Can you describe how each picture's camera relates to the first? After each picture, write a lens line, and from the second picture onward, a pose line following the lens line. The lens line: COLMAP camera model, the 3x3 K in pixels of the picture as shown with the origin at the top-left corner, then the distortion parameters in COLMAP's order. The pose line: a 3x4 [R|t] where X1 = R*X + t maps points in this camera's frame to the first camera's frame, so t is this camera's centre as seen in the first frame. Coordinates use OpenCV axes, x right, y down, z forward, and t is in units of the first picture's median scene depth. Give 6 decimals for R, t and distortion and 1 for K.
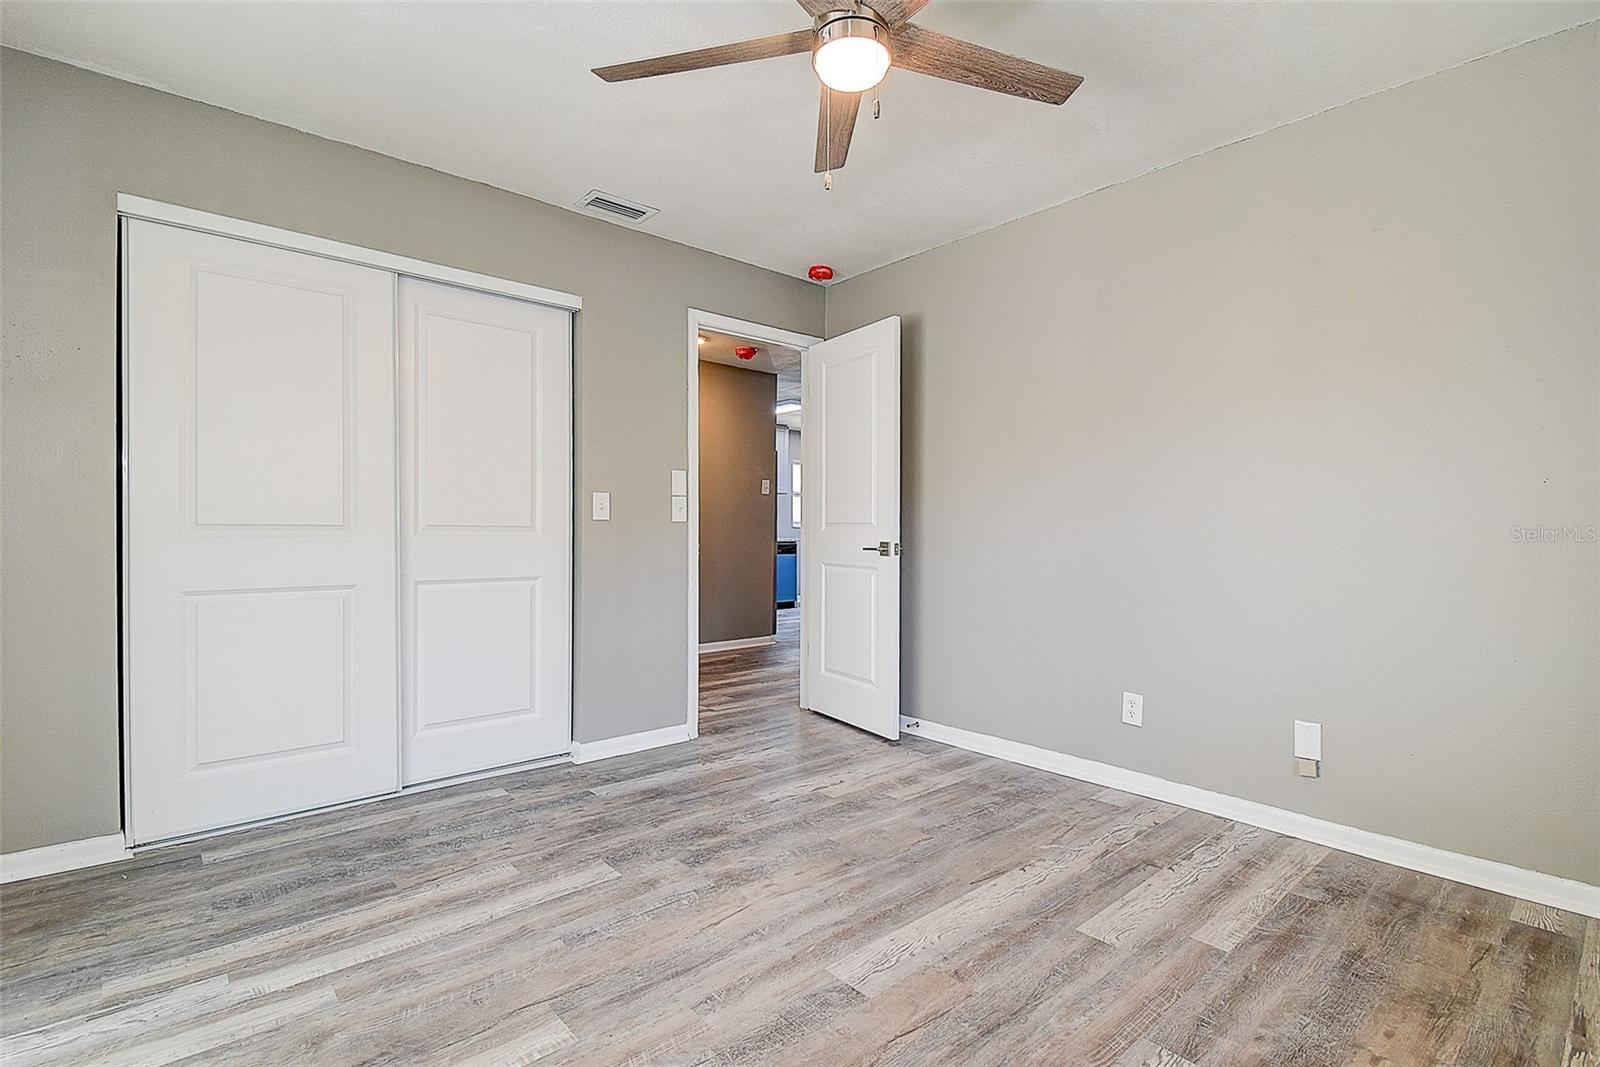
lens RADIAL K [[745.7, 0, 815.3], [0, 745.7, 531.0], [0, 0, 1]] dist [0.012746, -0.016231]
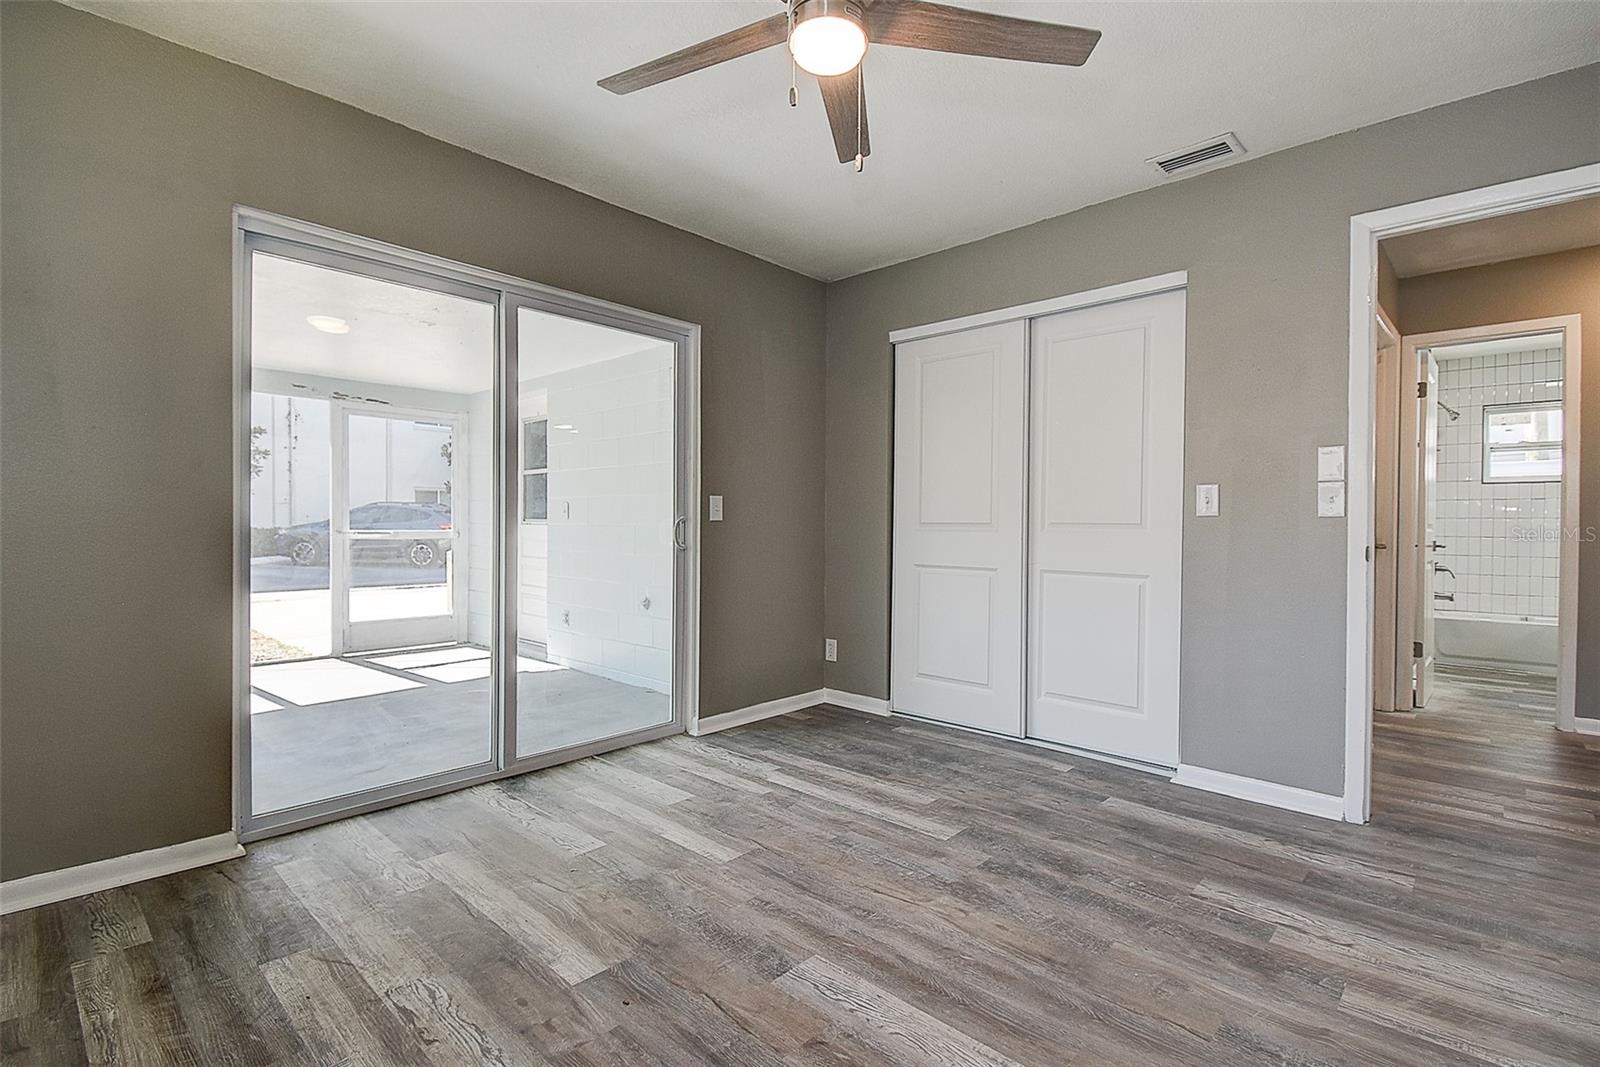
lens RADIAL K [[745.7, 0, 842.2], [0, 745.7, 530.8], [0, 0, 1]] dist [0.012746, -0.016231]
pose [[0.109896, 0.006312, -0.993923, 0.772676], [-0.007662, 0.999956, 0.005504, 0.000977], [0.993914, 0.007010, 0.109939, 0.691157]]
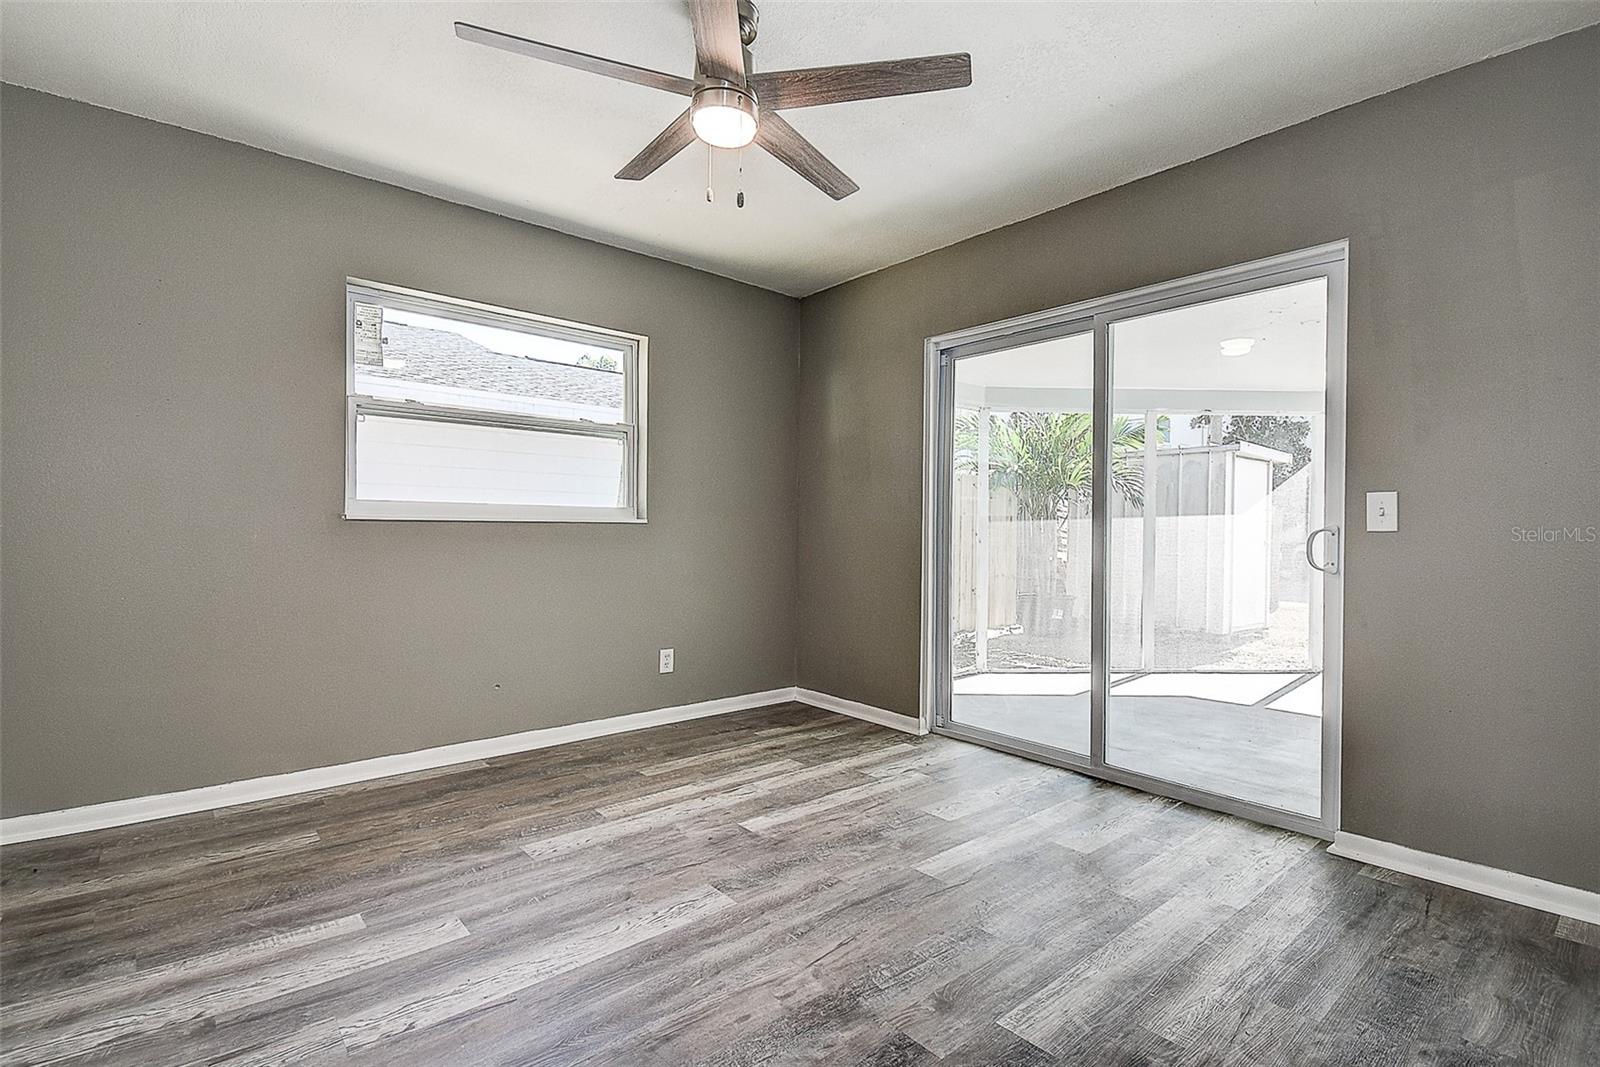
lens RADIAL K [[745.7, 0, 805.1], [0, 745.7, 519.4], [0, 0, 1]] dist [0.012746, -0.016231]
pose [[-0.999478, -0.016844, 0.027553, -0.086734], [-0.017081, 0.999819, -0.008386, -0.005347], [-0.027407, -0.008852, -0.999585, 1.632962]]
